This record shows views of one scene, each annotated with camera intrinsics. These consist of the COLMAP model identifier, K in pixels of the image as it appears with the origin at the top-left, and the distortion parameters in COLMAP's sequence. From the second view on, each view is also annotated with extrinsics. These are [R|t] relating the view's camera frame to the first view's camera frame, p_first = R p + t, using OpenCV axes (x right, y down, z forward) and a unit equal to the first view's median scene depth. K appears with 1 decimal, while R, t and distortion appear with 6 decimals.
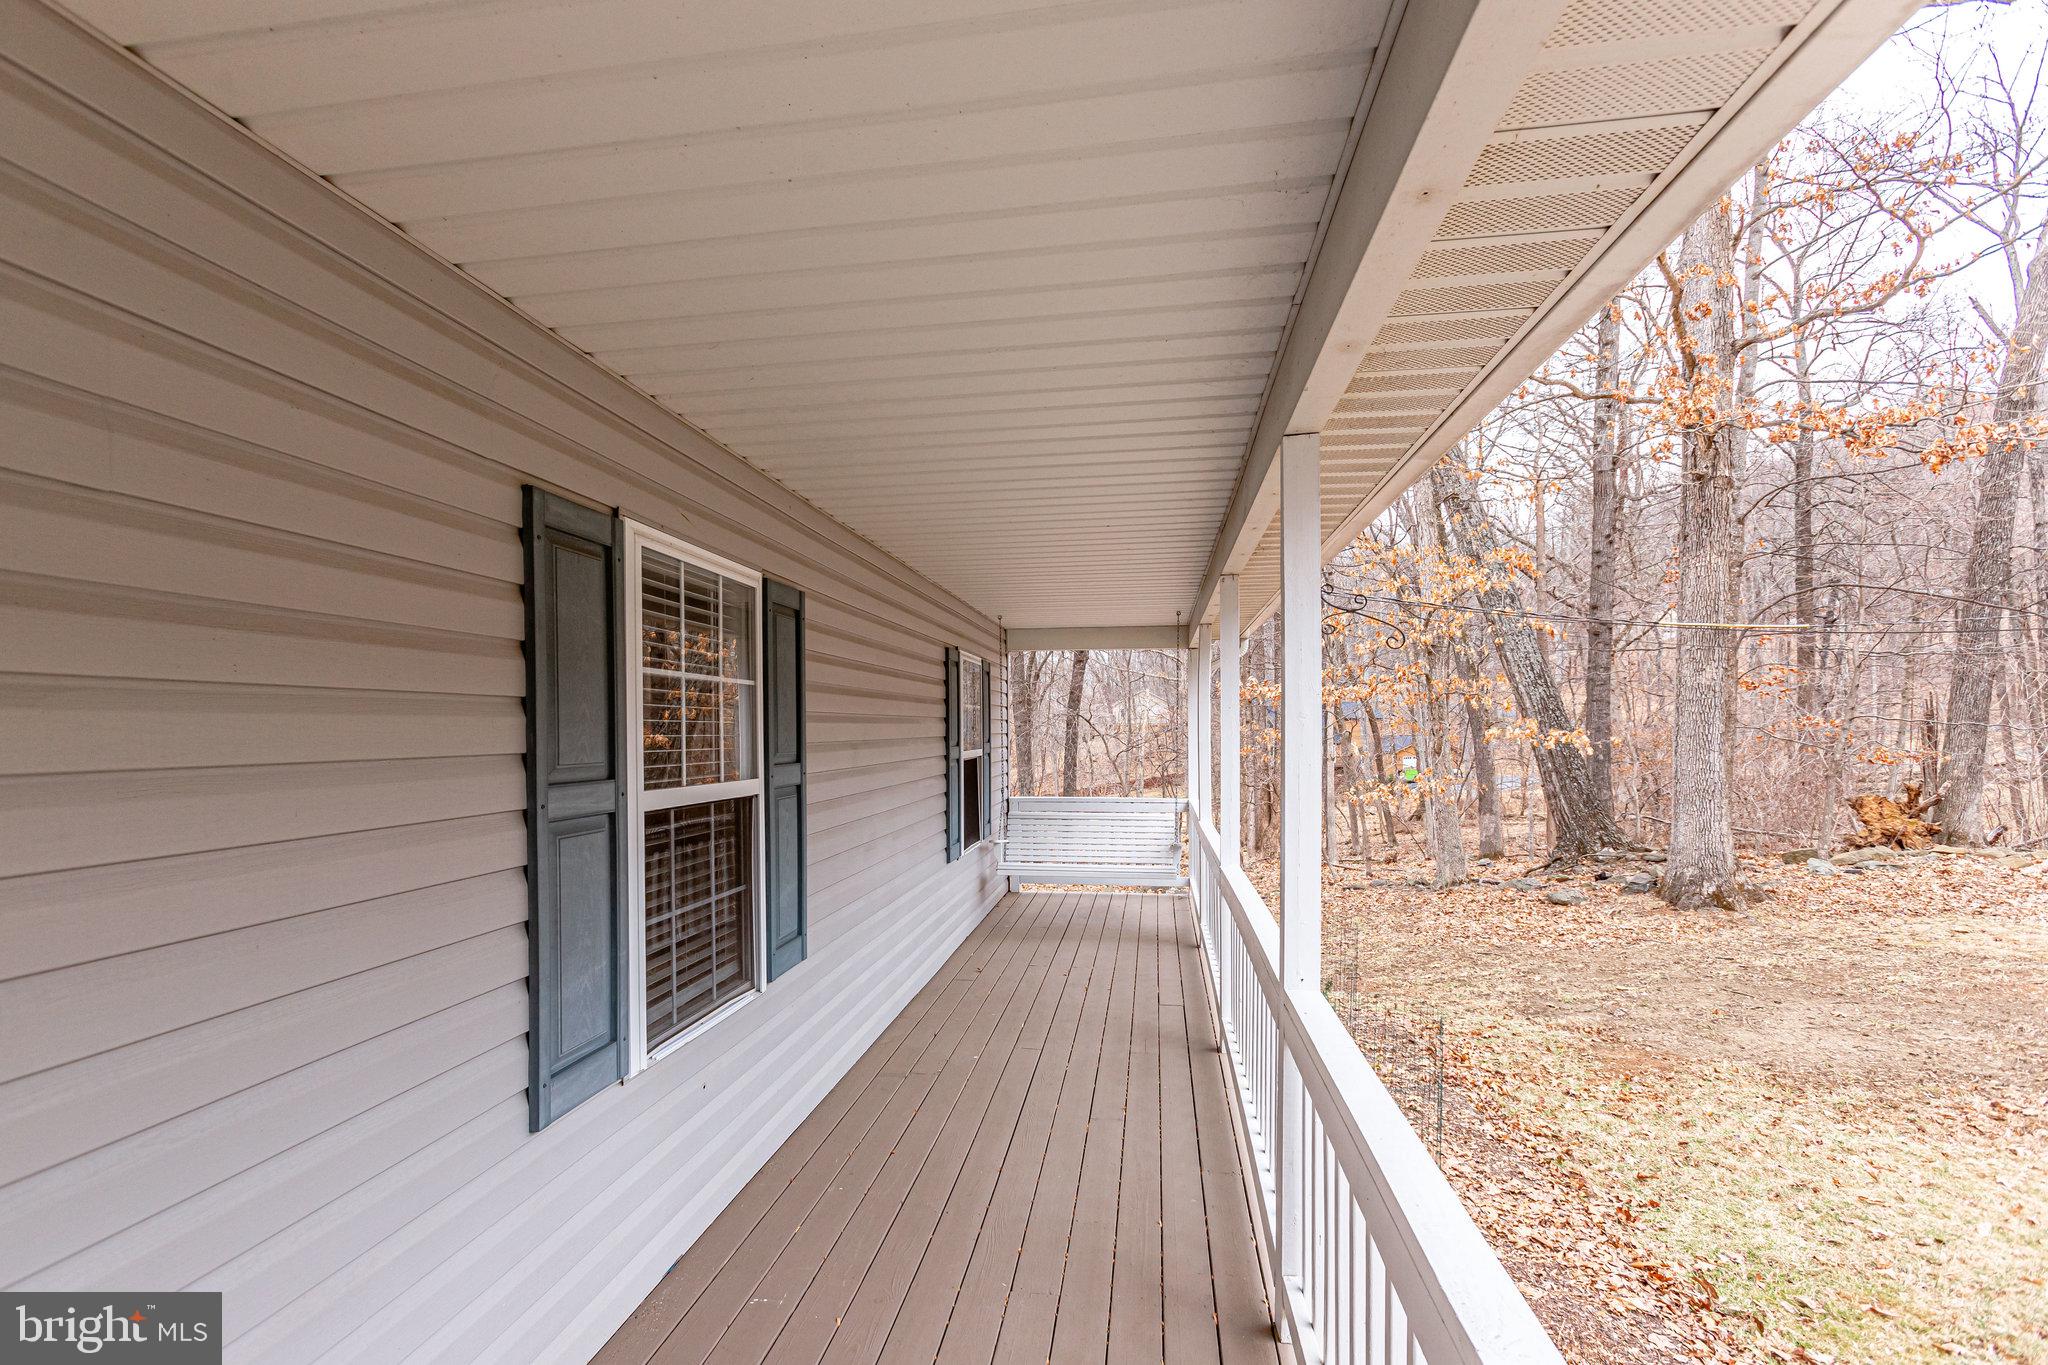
lens RADIAL K [[933.6, 0, 1012.2], [0, 933.6, 681.7], [0, 0, 1]] dist [-0.006079, 0.006945]
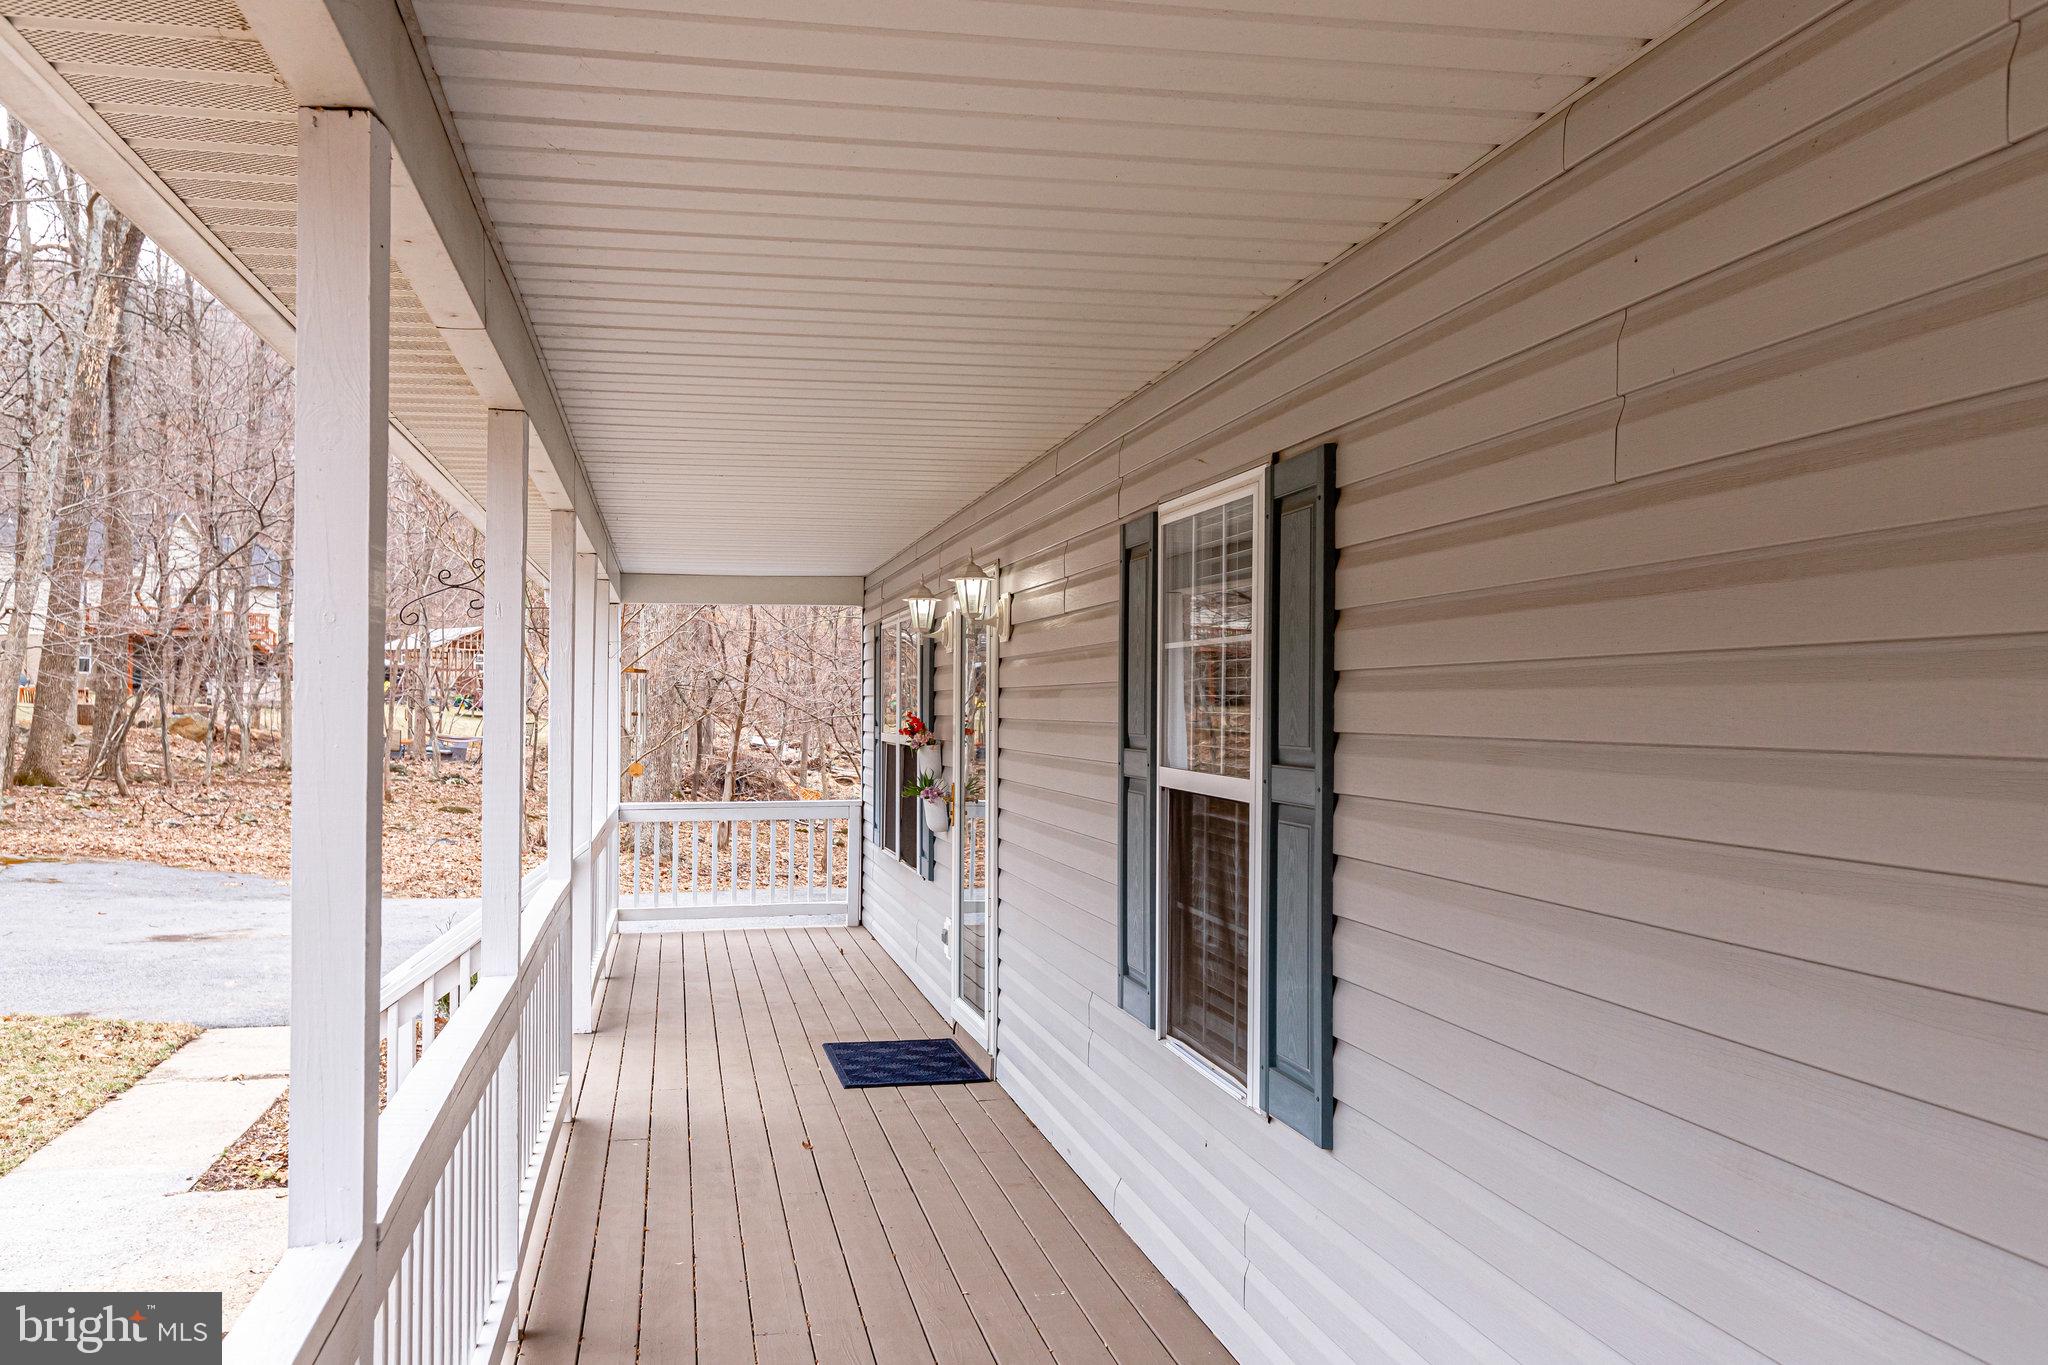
lens RADIAL K [[1811.5, 0, 1018.4], [0, 1811.5, 689.3], [0, 0, 1]] dist [-0.009945, -0.003716]
pose [[-0.937846, 0.000868, -0.347050, 0.328522], [0.017364, 0.998862, -0.044425, 0.093640], [0.346616, -0.047690, -0.936794, 2.160507]]
